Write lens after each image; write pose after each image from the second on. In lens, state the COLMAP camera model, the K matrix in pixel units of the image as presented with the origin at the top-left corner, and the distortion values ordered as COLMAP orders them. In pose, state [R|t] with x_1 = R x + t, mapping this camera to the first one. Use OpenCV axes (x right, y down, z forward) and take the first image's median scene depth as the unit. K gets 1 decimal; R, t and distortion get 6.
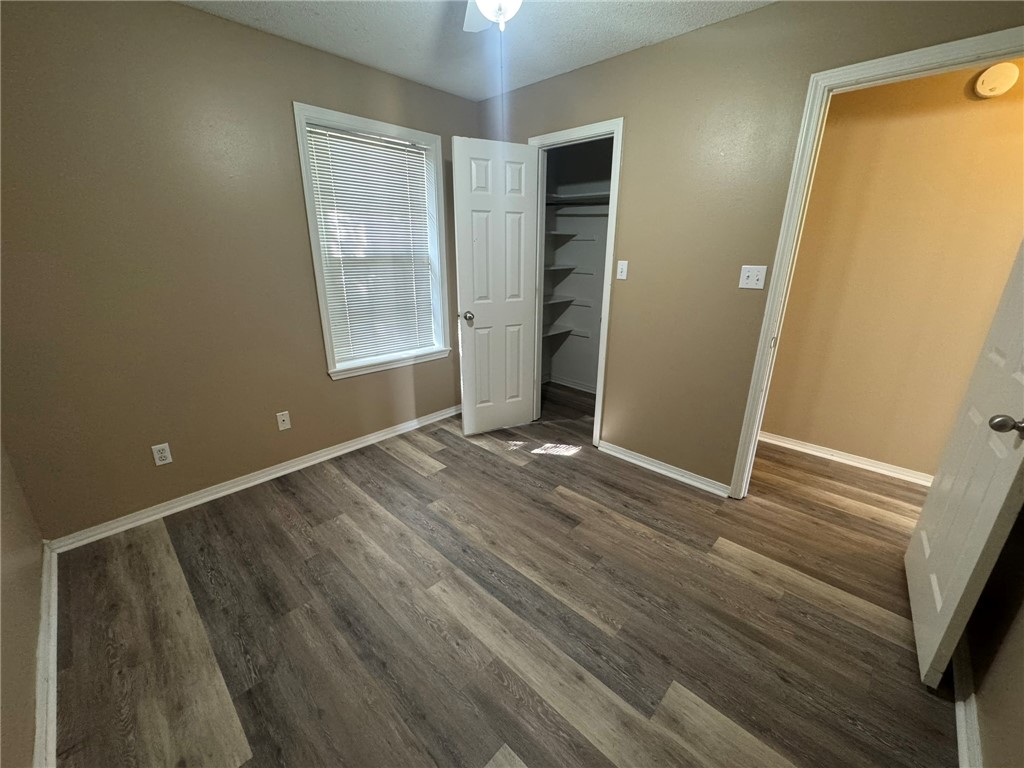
lens RADIAL K [[410.6, 0, 510.9], [0, 410.6, 382.9], [0, 0, 1]] dist [-0.000717, -0.000200]
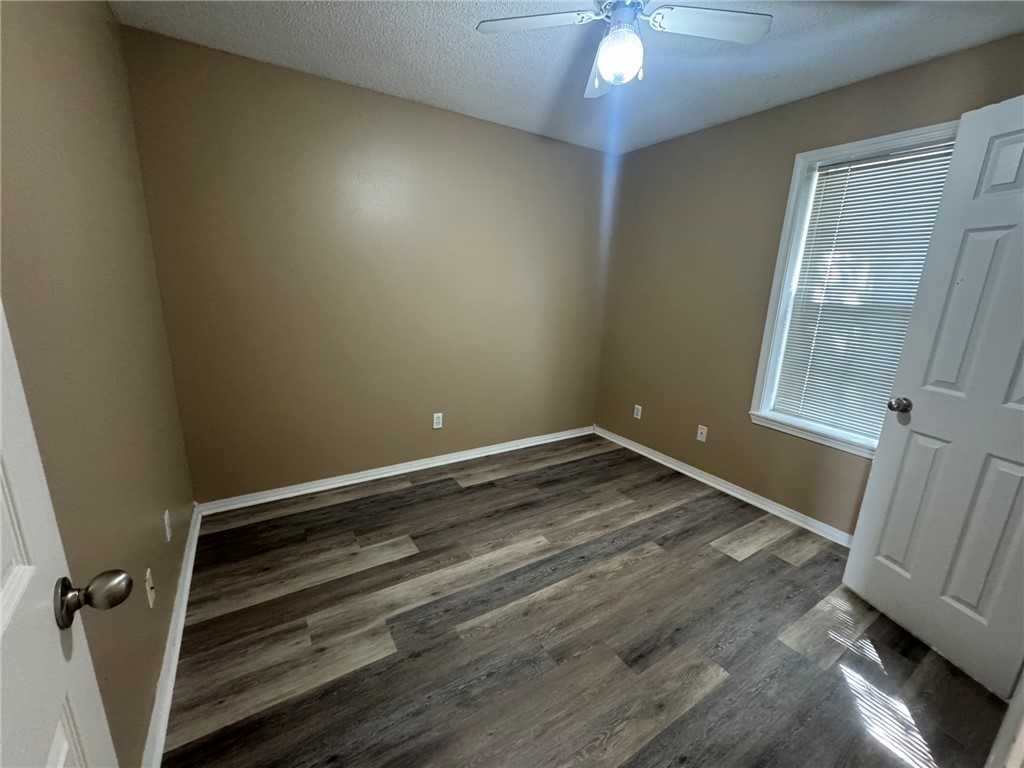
lens RADIAL K [[410.6, 0, 510.9], [0, 410.6, 382.9], [0, 0, 1]] dist [-0.000717, -0.000200]
pose [[-0.233985, 0.215802, -0.947988, 0.854729], [-0.342127, 0.894414, 0.288051, -0.245755], [0.910055, 0.391732, -0.135448, 0.800829]]
